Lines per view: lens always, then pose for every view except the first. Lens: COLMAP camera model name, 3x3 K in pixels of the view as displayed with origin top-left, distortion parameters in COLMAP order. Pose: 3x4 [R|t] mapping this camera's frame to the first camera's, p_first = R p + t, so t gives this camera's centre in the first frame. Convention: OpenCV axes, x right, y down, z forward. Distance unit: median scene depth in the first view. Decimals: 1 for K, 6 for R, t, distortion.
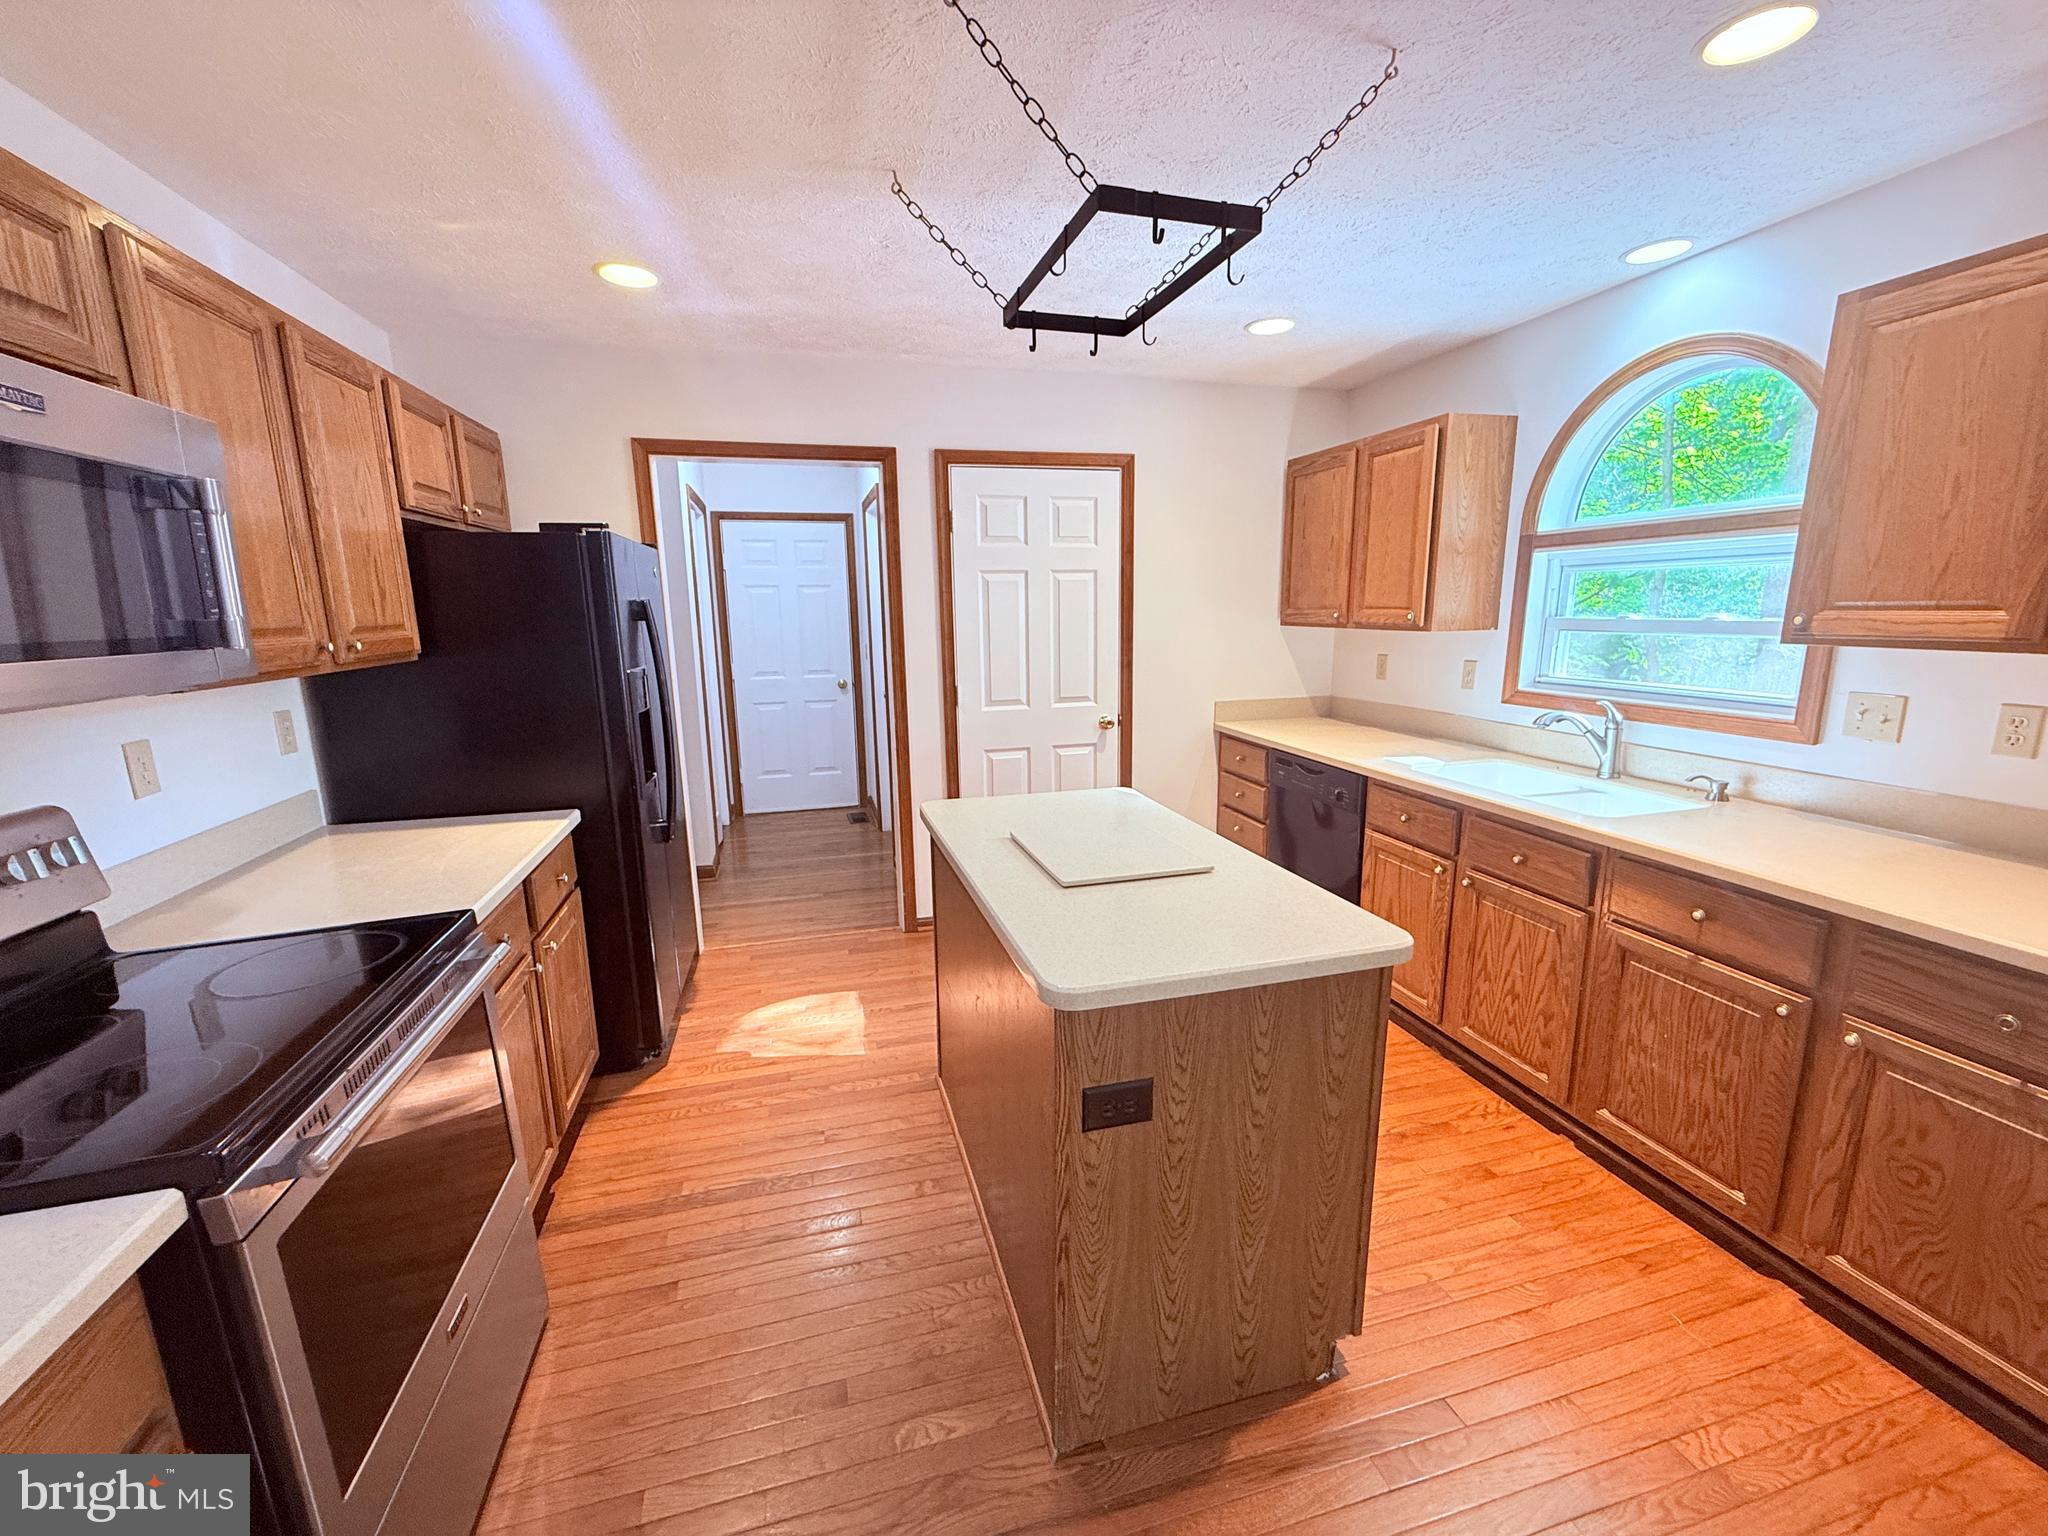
lens RADIAL K [[815.3, 0, 1015.0], [0, 815.3, 764.3], [0, 0, 1]] dist [-0.001941, -0.000022]
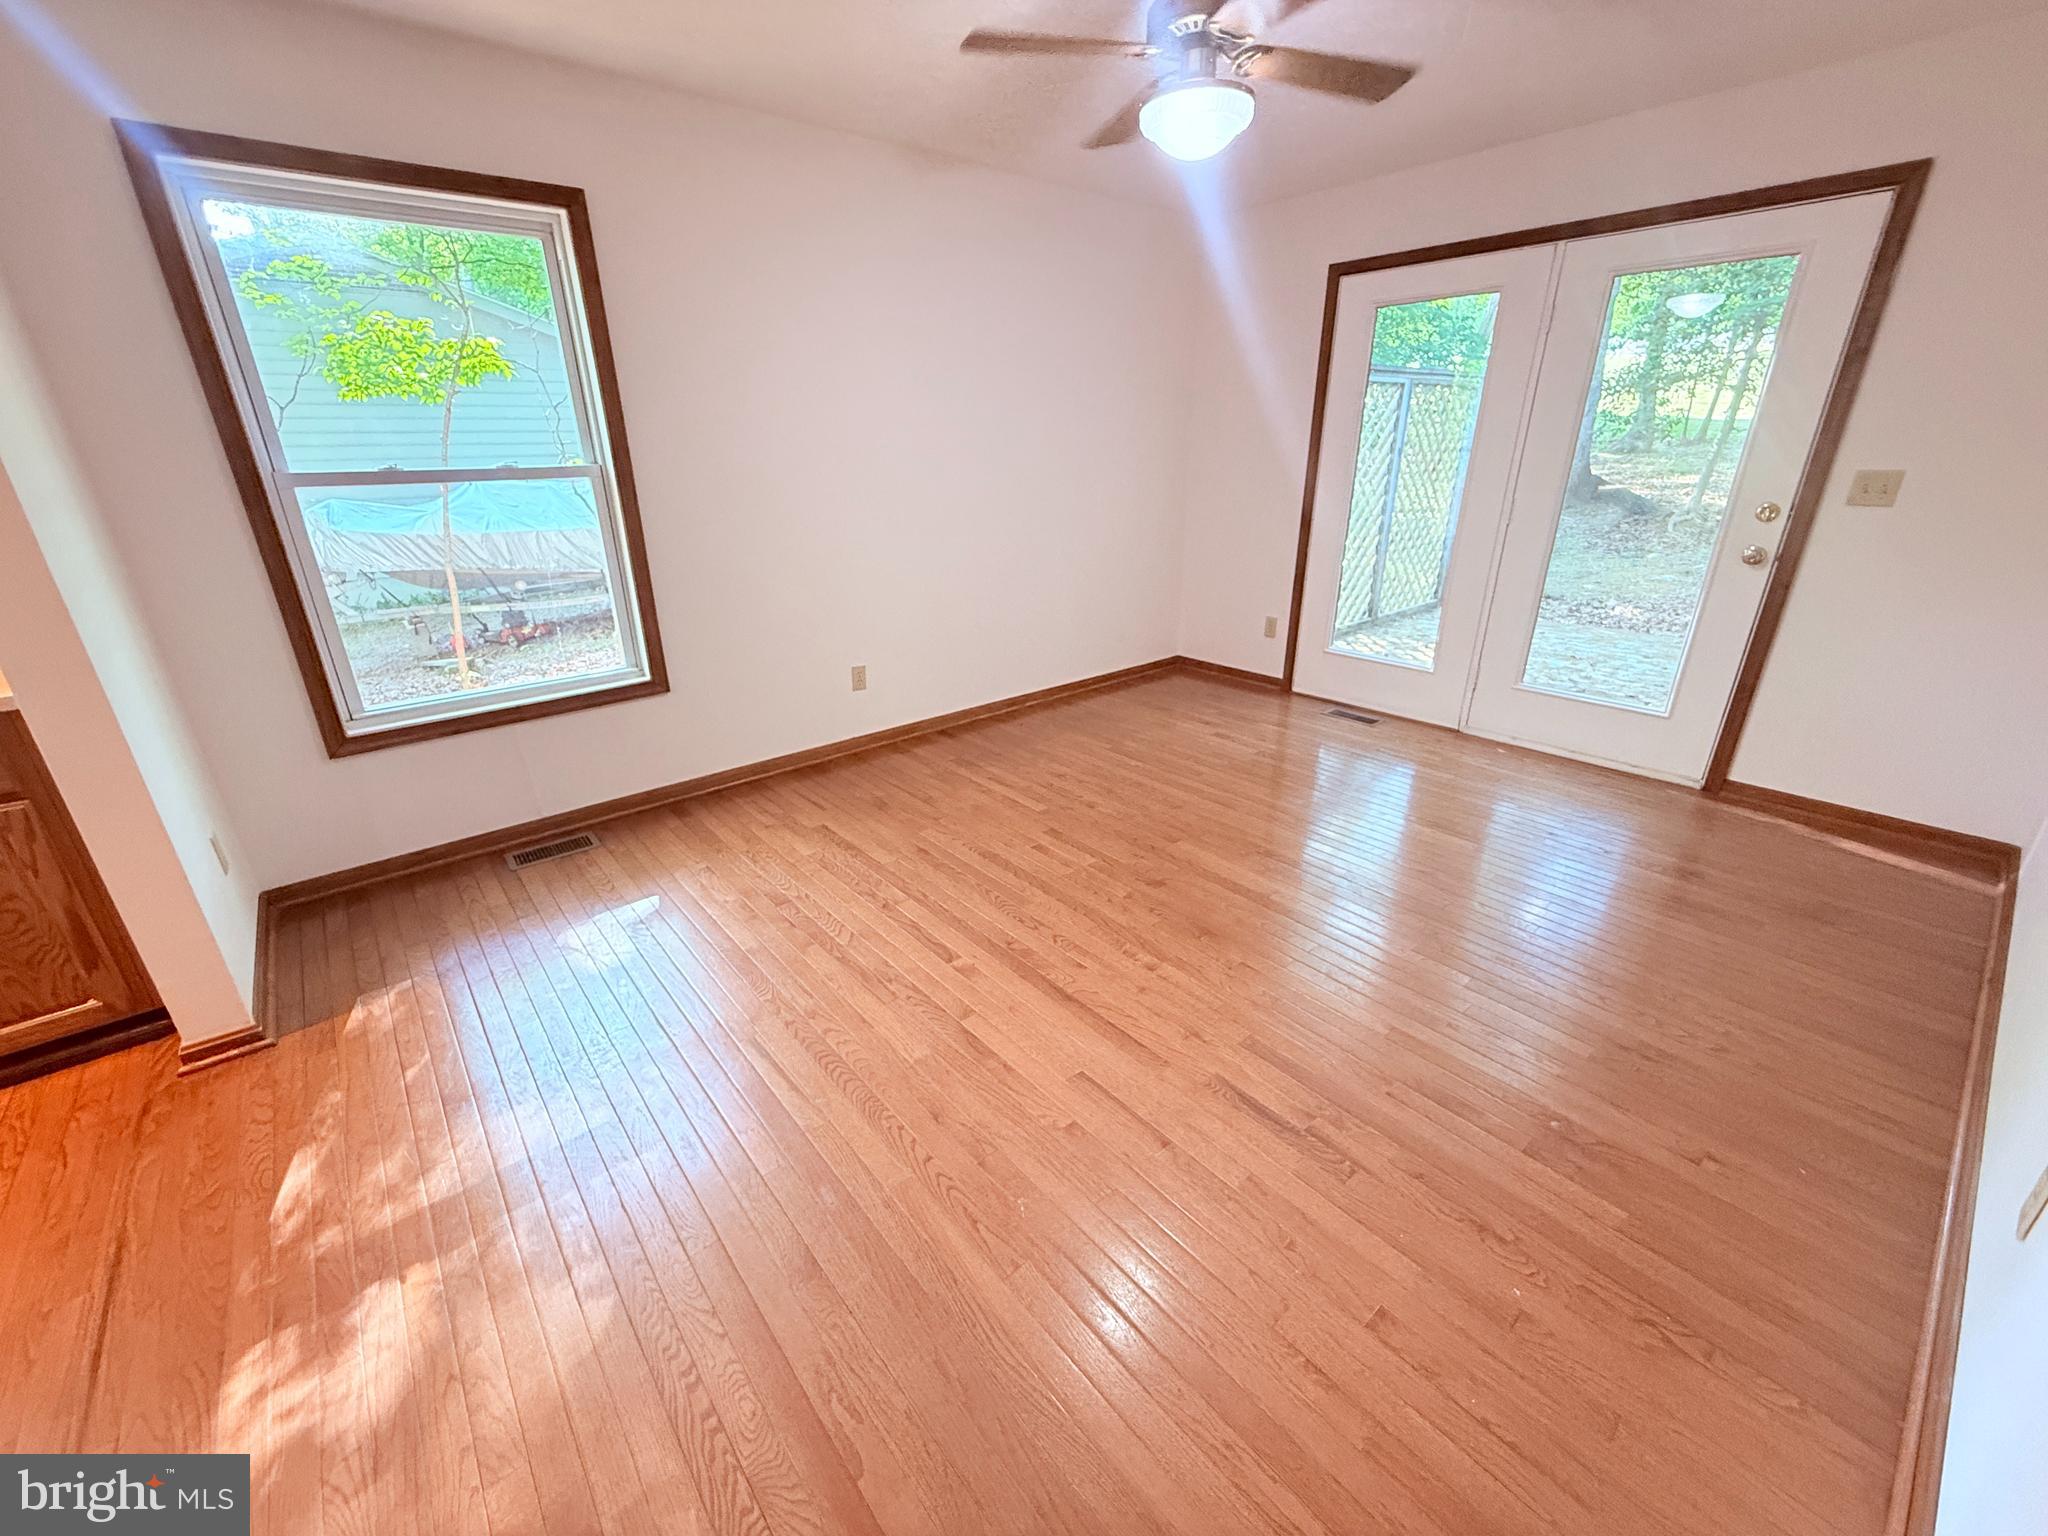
lens RADIAL K [[815.3, 0, 1017.0], [0, 815.3, 772.6], [0, 0, 1]] dist [-0.001941, -0.000022]
pose [[-0.423537, -0.322251, 0.846623, -0.287207], [0.191065, 0.881785, 0.431218, 0.078401], [-0.885500, 0.344397, -0.311897, -0.083569]]
